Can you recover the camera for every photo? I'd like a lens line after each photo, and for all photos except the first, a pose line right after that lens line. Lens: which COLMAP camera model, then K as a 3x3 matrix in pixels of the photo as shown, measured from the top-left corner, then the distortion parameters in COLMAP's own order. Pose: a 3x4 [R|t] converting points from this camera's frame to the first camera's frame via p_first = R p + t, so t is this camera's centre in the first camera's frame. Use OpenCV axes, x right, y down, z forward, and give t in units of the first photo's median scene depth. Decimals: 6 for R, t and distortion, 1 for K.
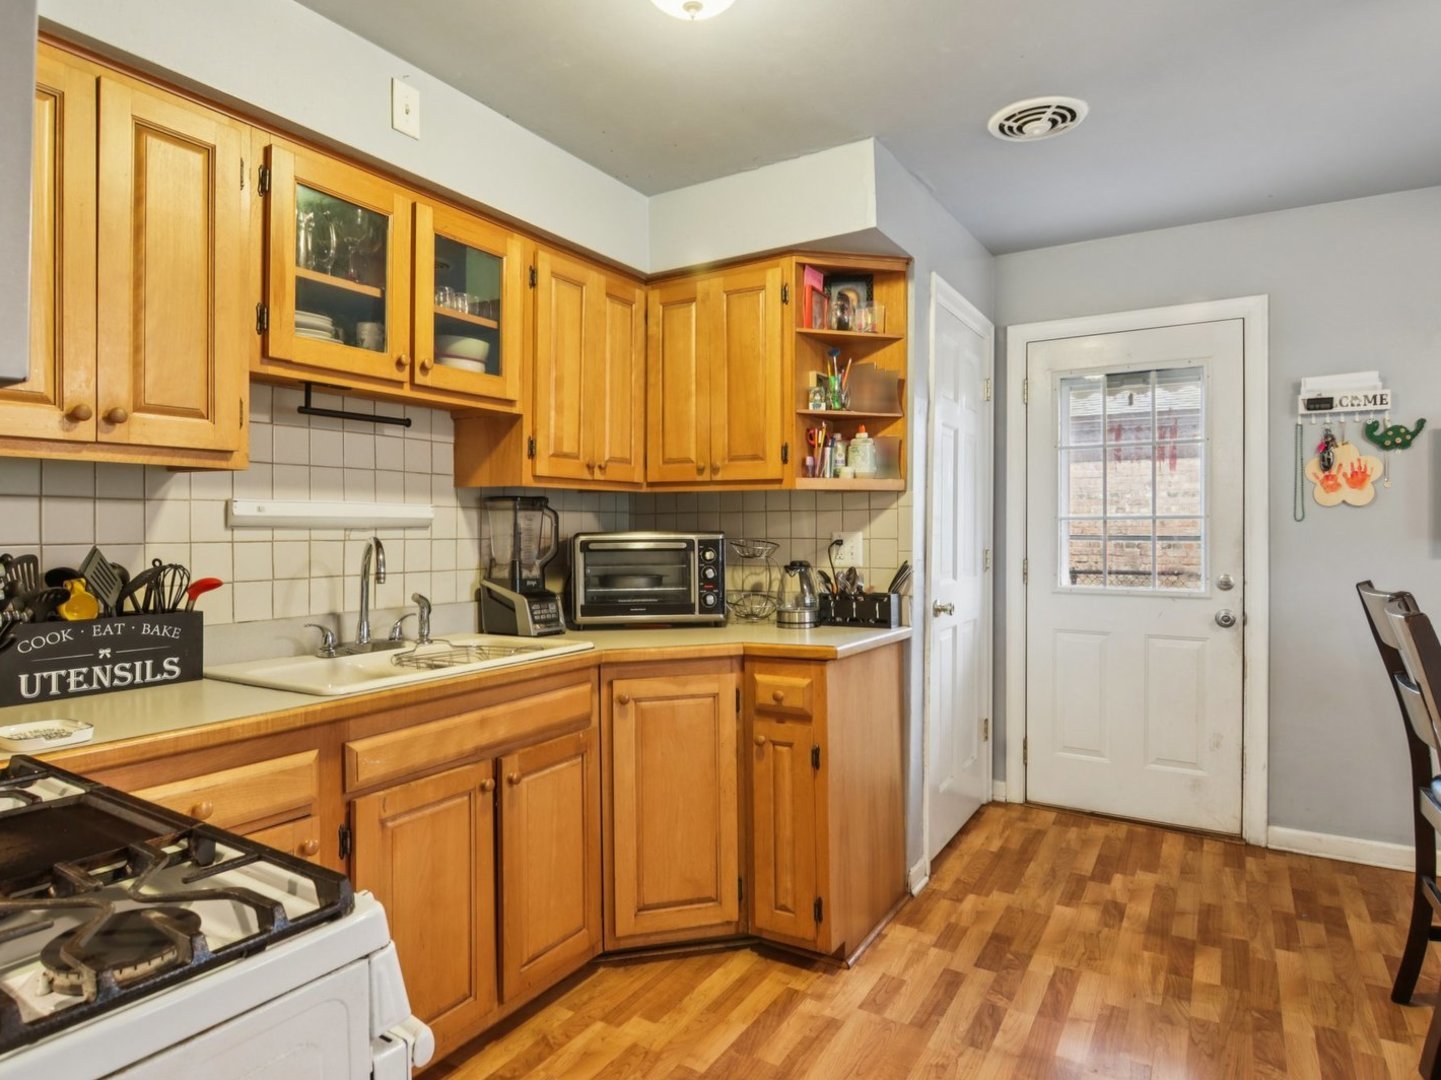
lens RADIAL K [[834.2, 0, 718.2], [0, 834.2, 532.8], [0, 0, 1]] dist [-0.022753, -0.001008]
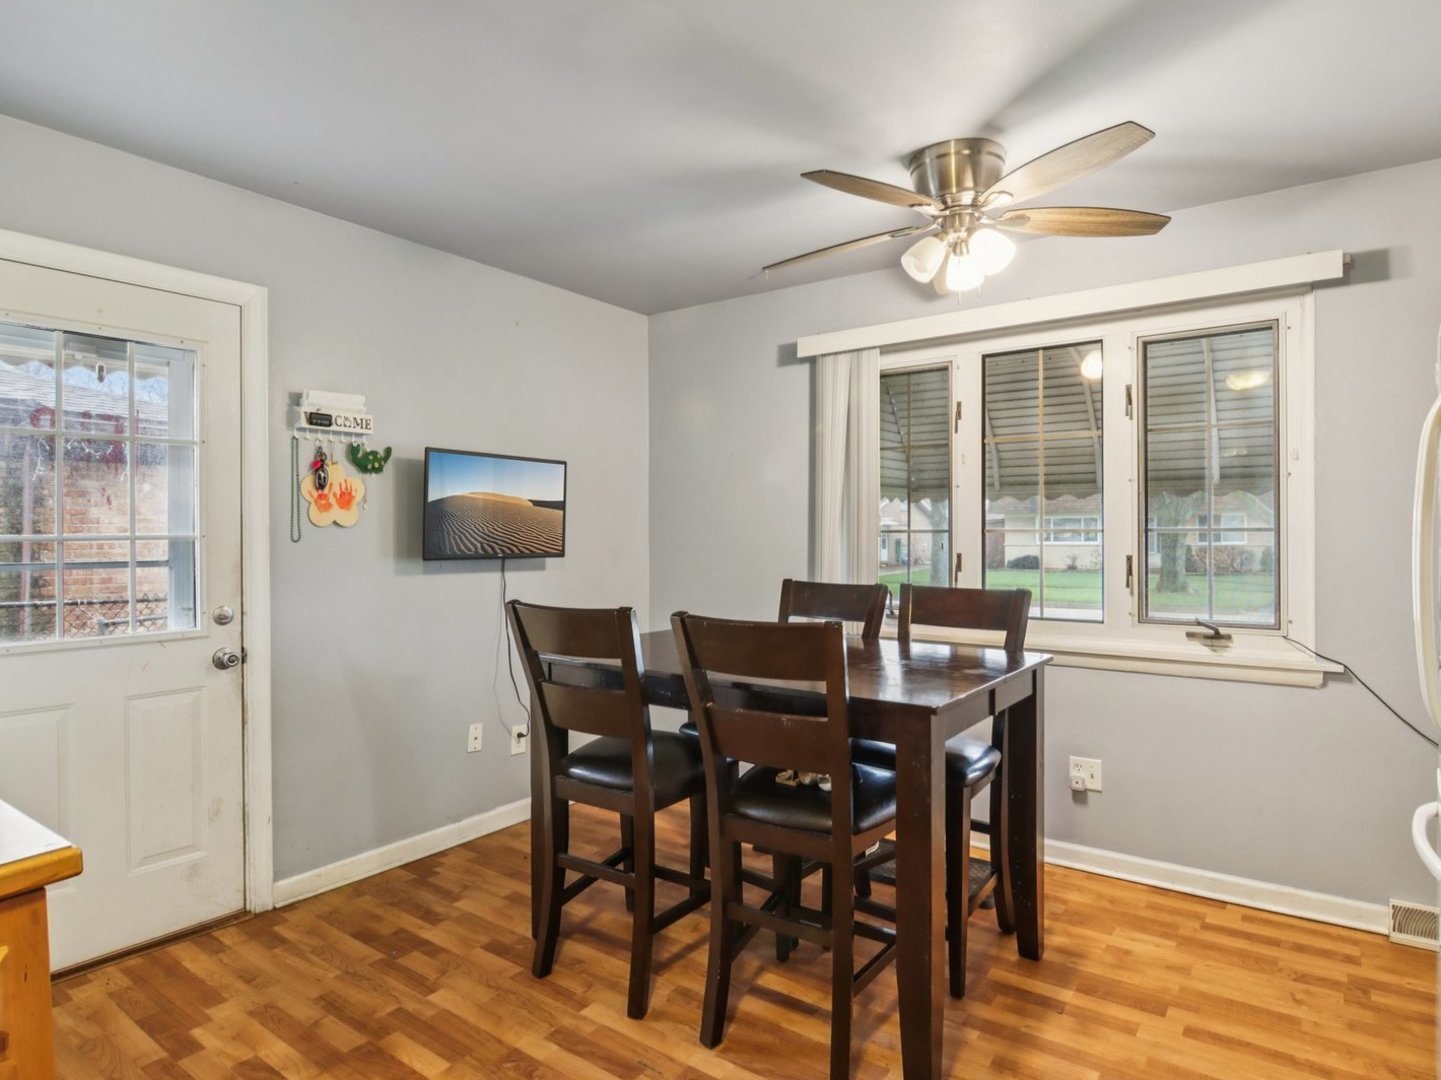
lens RADIAL K [[834.2, 0, 718.2], [0, 834.2, 532.8], [0, 0, 1]] dist [-0.022753, -0.001008]
pose [[0.083879, 0.002413, 0.996473, -0.187310], [0.009845, 0.999946, -0.003250, -0.016854], [-0.996427, 0.010083, 0.083850, 0.450152]]
